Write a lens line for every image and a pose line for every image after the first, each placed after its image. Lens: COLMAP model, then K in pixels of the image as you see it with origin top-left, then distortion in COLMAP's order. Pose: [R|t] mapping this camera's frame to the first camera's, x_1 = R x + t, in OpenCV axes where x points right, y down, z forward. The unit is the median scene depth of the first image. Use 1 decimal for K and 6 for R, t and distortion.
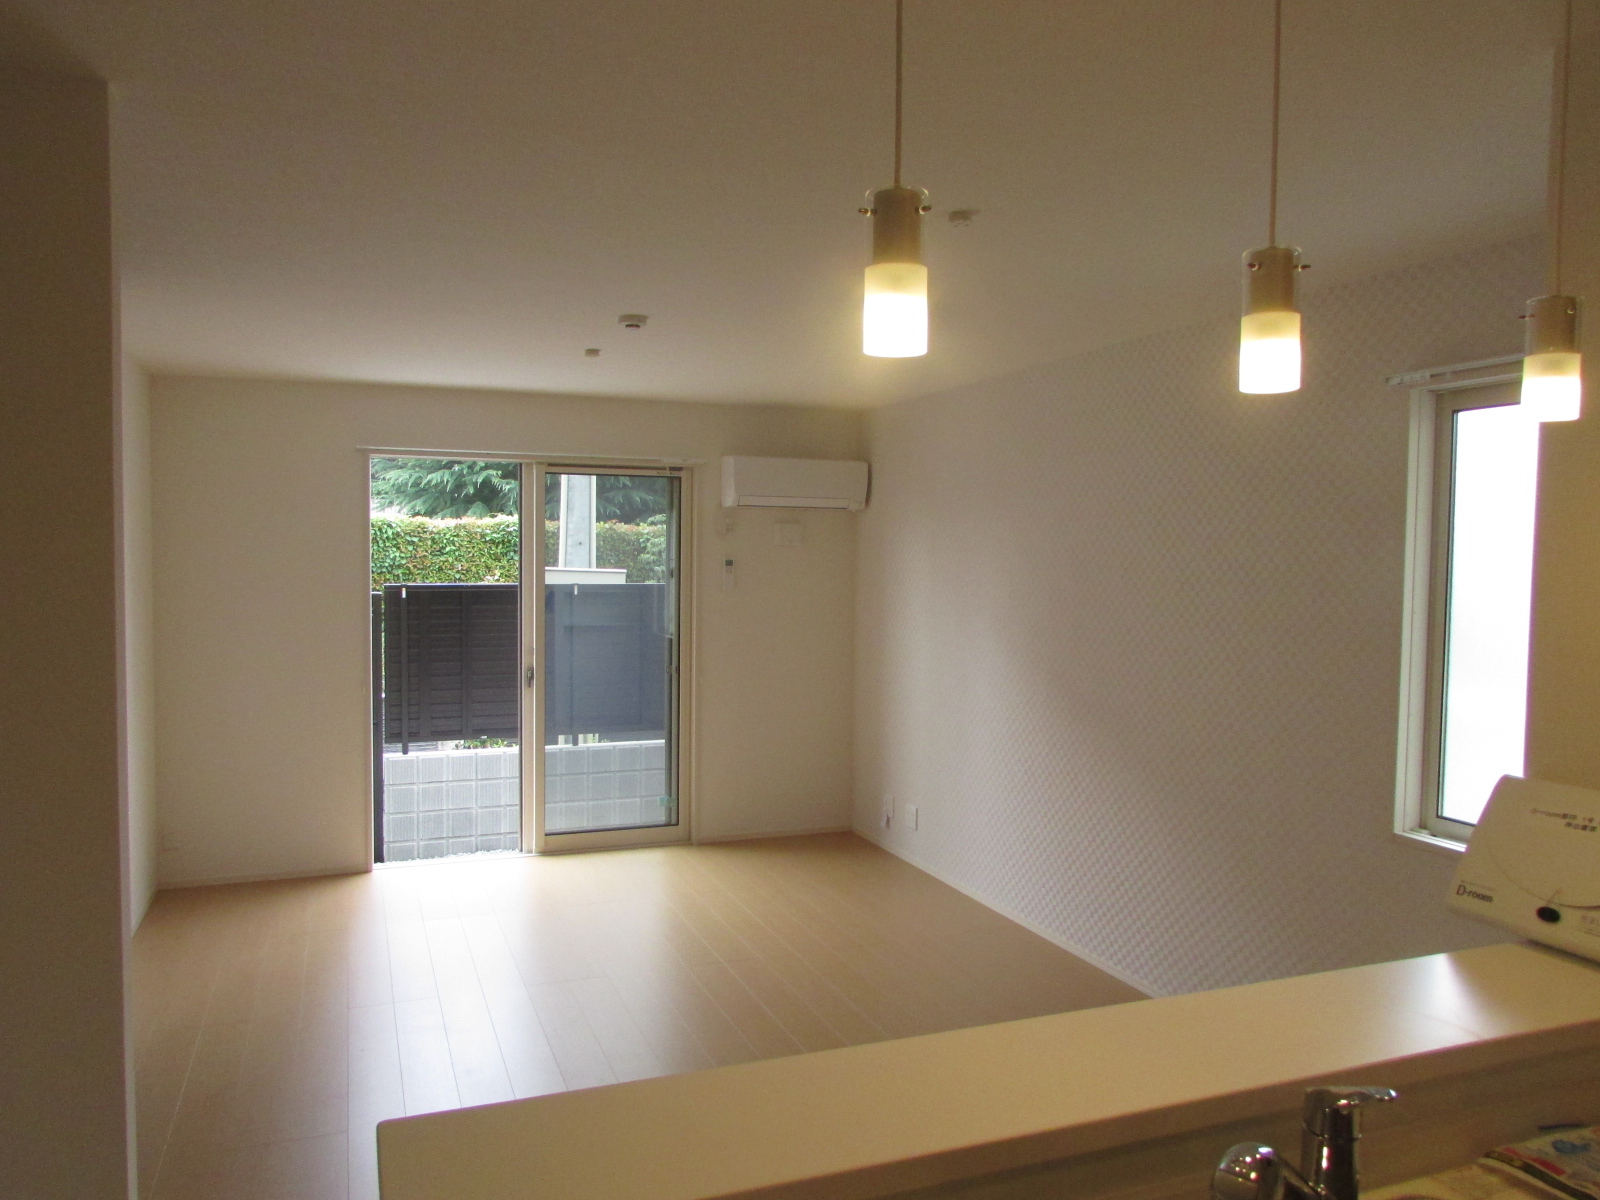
lens RADIAL K [[1156.0, 0, 800.0], [0, 1156.0, 600.0], [0, 0, 1]] dist [-0.003424, -0.002604]
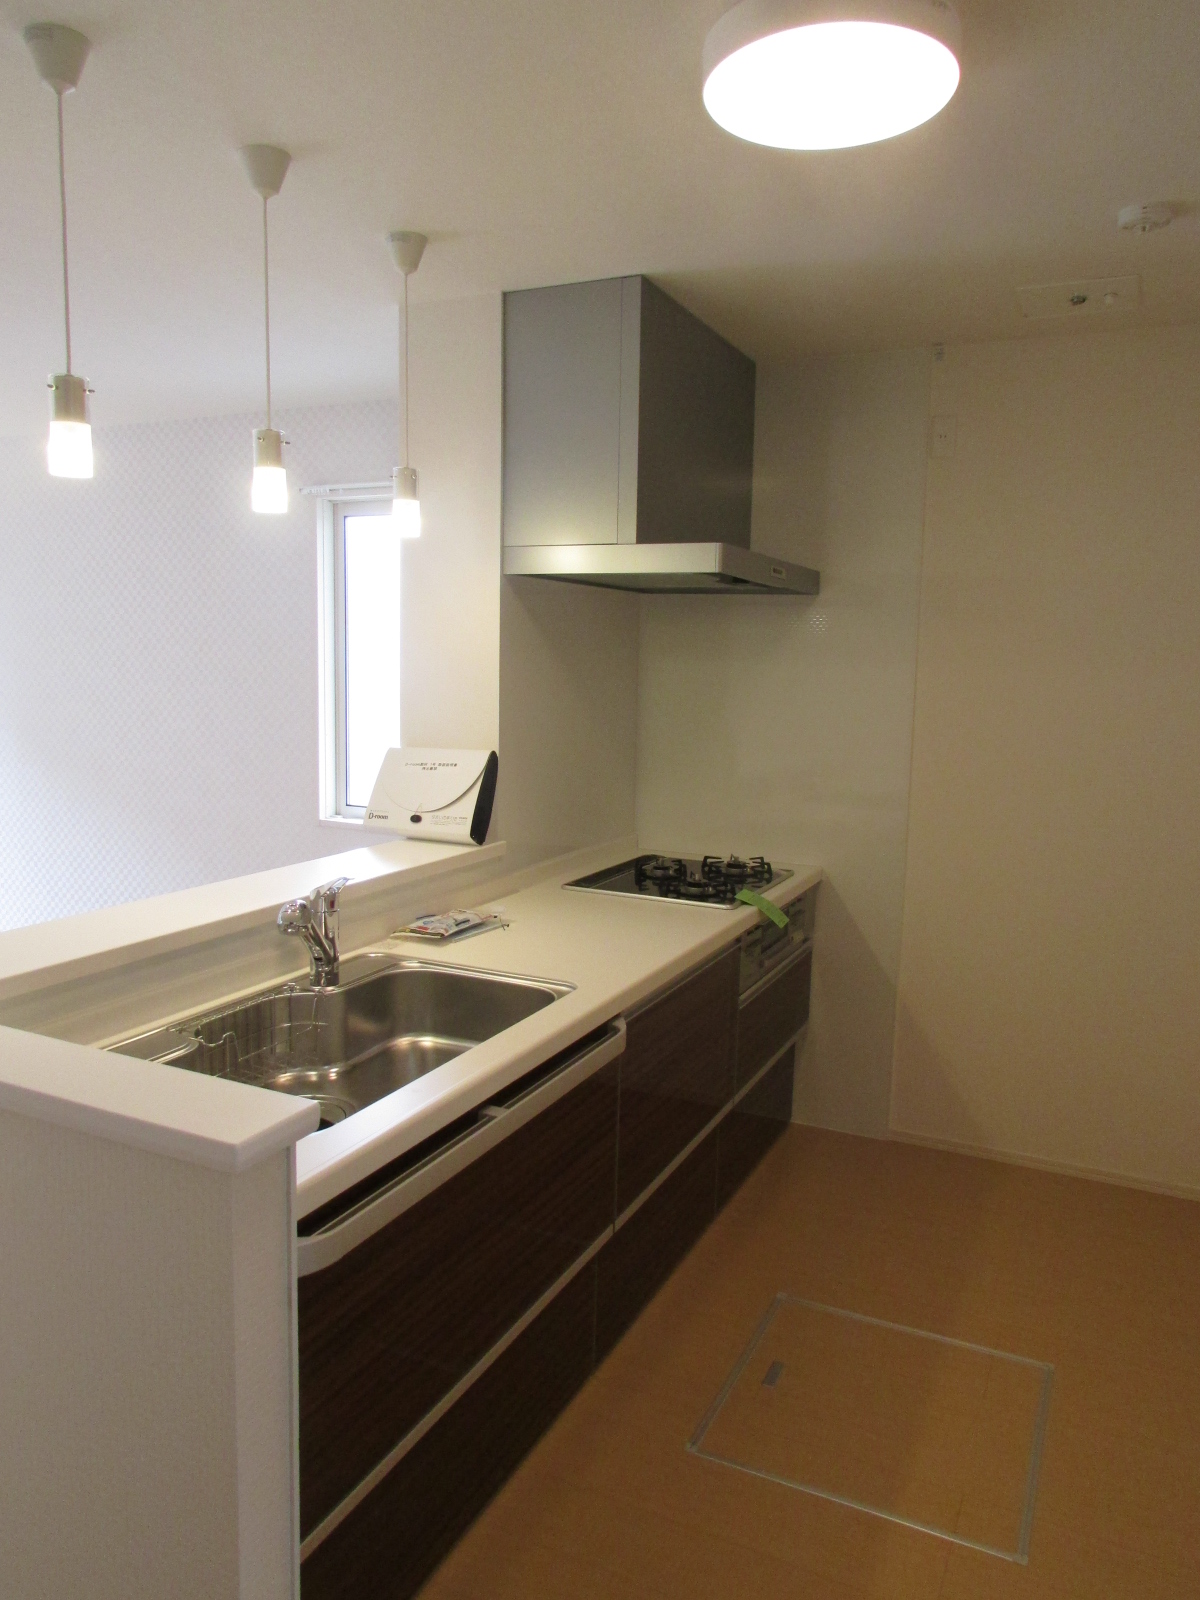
lens RADIAL K [[1156.0, 0, 618.5], [0, 1156.0, 796.9], [0, 0, 1]] dist [-0.003424, -0.002604]
pose [[0.725530, -0.089078, 0.682401, -0.317413], [0.019020, 0.993804, 0.109505, 0.048268], [-0.687928, -0.066470, 0.722729, -0.470513]]
